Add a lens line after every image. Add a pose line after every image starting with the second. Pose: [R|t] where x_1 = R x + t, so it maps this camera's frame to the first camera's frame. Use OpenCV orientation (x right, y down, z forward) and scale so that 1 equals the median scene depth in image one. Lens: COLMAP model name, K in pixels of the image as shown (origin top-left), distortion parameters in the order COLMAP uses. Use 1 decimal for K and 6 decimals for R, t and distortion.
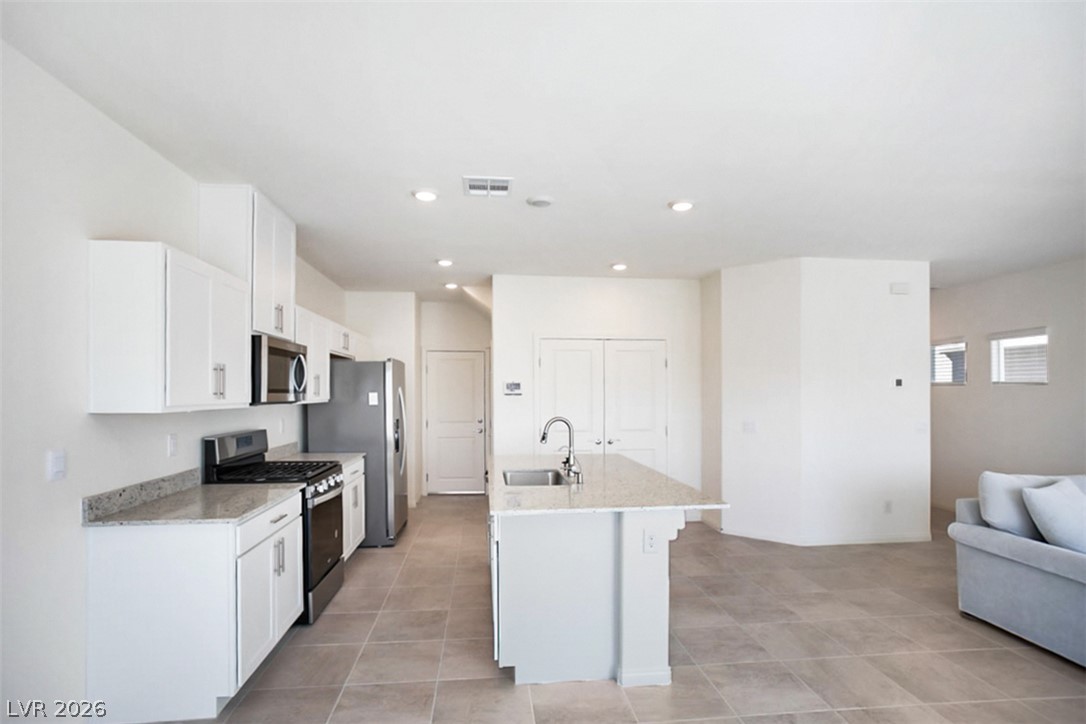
lens RADIAL K [[553.8, 0, 538.0], [0, 553.8, 381.0], [0, 0, 1]] dist [-0.004171, 0.002545]
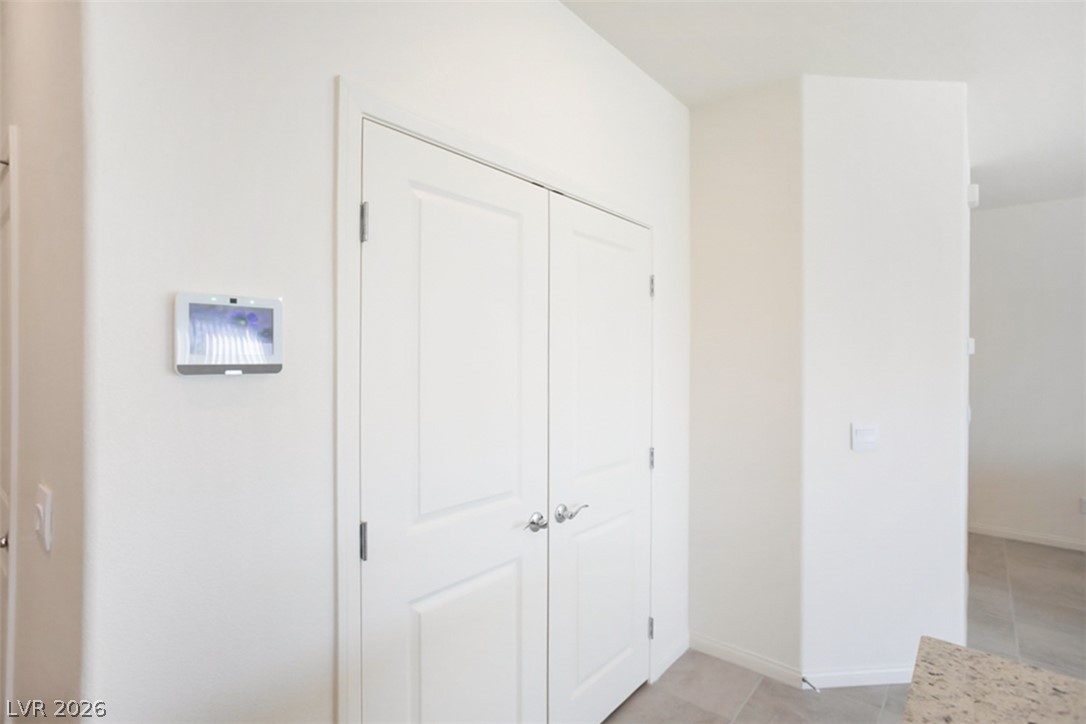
lens RADIAL K [[553.8, 0, 544.8], [0, 553.8, 360.9], [0, 0, 1]] dist [-0.004171, 0.002545]
pose [[0.704777, -0.001146, 0.709428, -0.119205], [-0.012021, 0.999836, 0.013557, 0.020279], [-0.709327, -0.018083, 0.704648, 0.914018]]
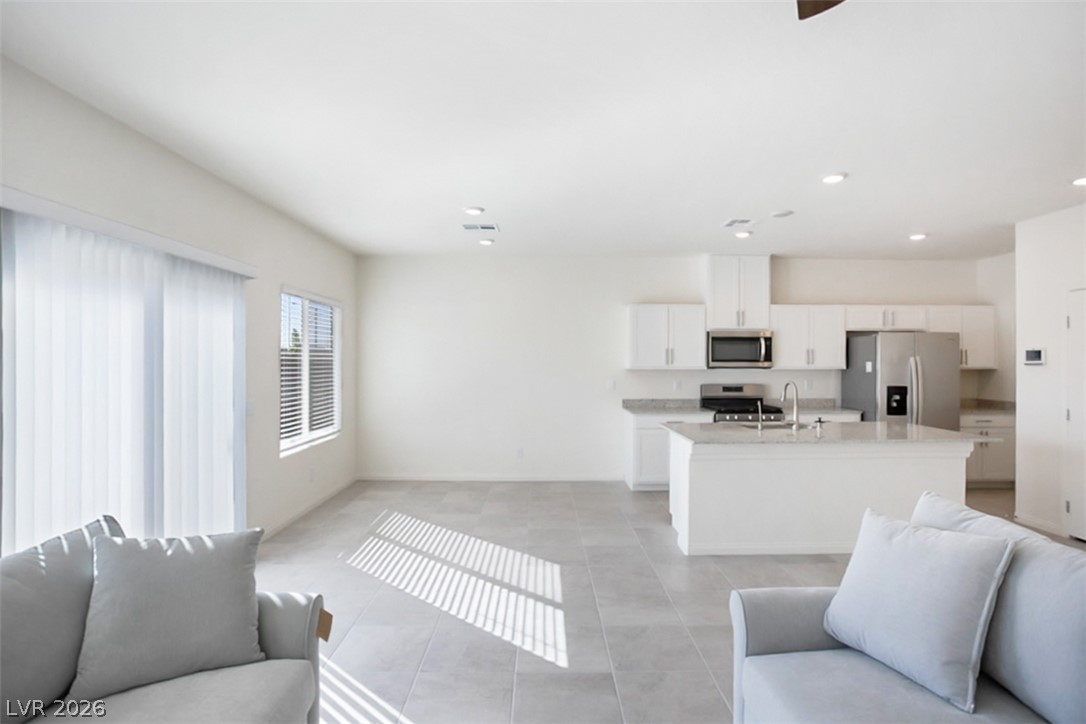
lens RADIAL K [[553.8, 0, 548.0], [0, 553.8, 361.2], [0, 0, 1]] dist [-0.004171, 0.002545]
pose [[-0.091117, 0.000994, -0.995840, 0.954966], [0.018492, 0.999829, -0.000694, 0.008080], [0.995668, -0.018479, -0.091120, 0.425629]]
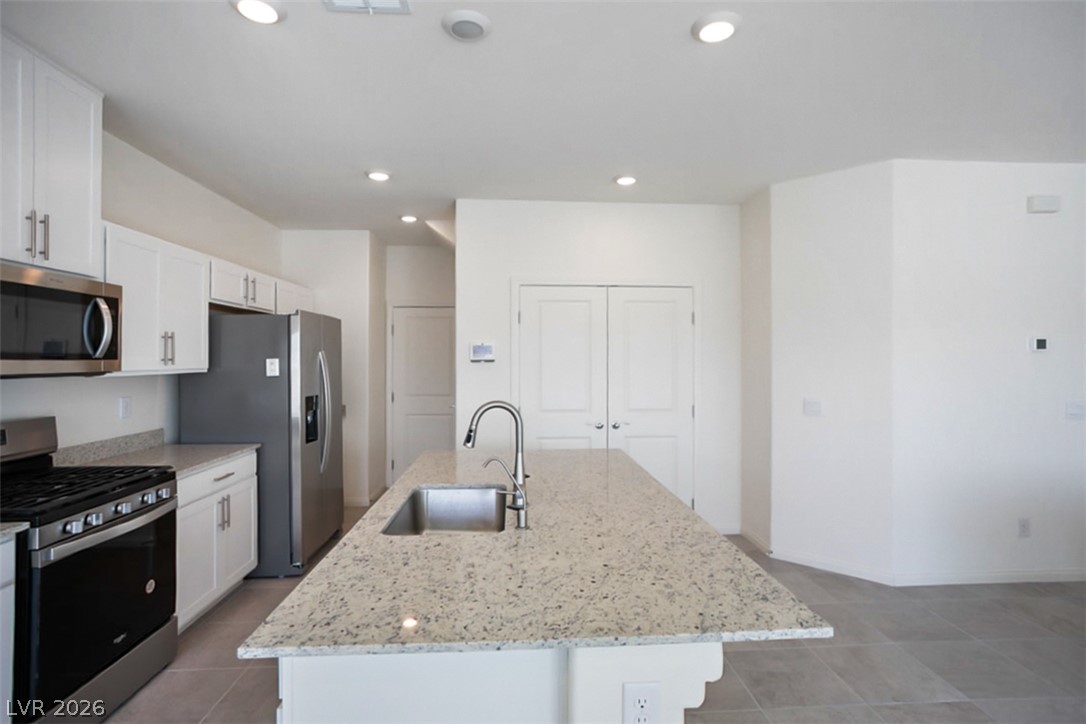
lens RADIAL K [[546.0, 0, 550.9], [0, 546.0, 352.6], [0, 0, 1]] dist [-0.019722, 0.010871]
pose [[0.999344, -0.000571, -0.036211, 0.082938], [0.000910, 0.999956, 0.009329, 0.007369], [0.036204, -0.009356, 0.999301, 0.324109]]
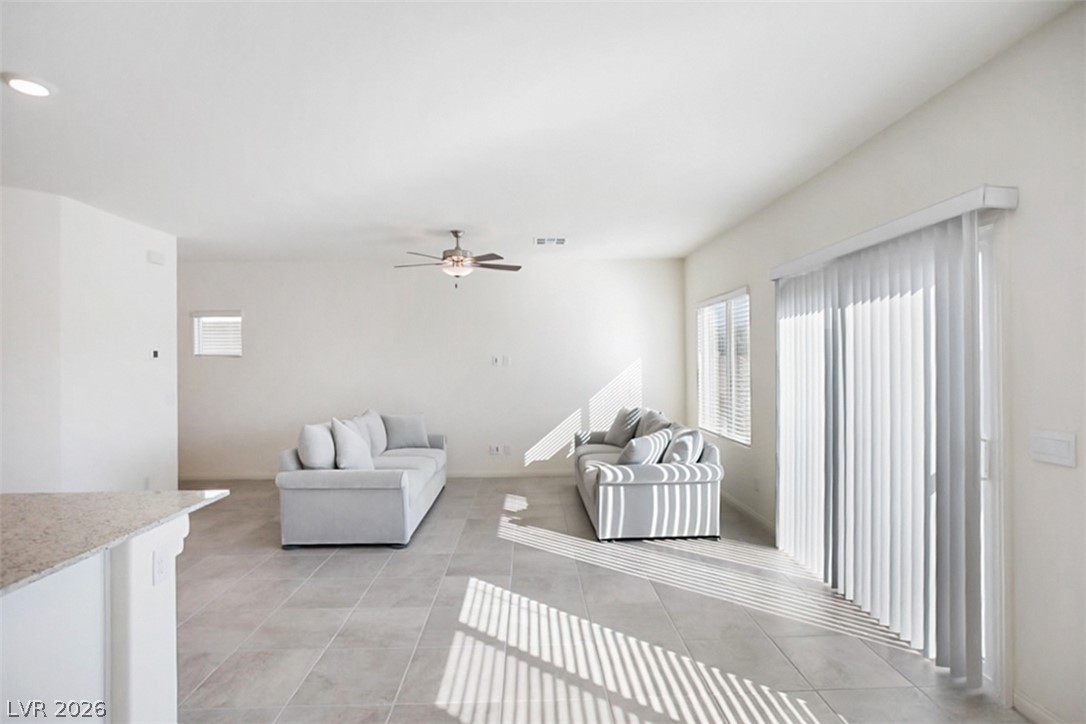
lens RADIAL K [[553.8, 0, 539.5], [0, 553.8, 355.6], [0, 0, 1]] dist [-0.004171, 0.002545]
pose [[0.082509, 0.009262, 0.996547, -0.263106], [-0.006748, 0.999939, -0.008735, 0.009750], [-0.996567, -0.006004, 0.082566, 0.245853]]
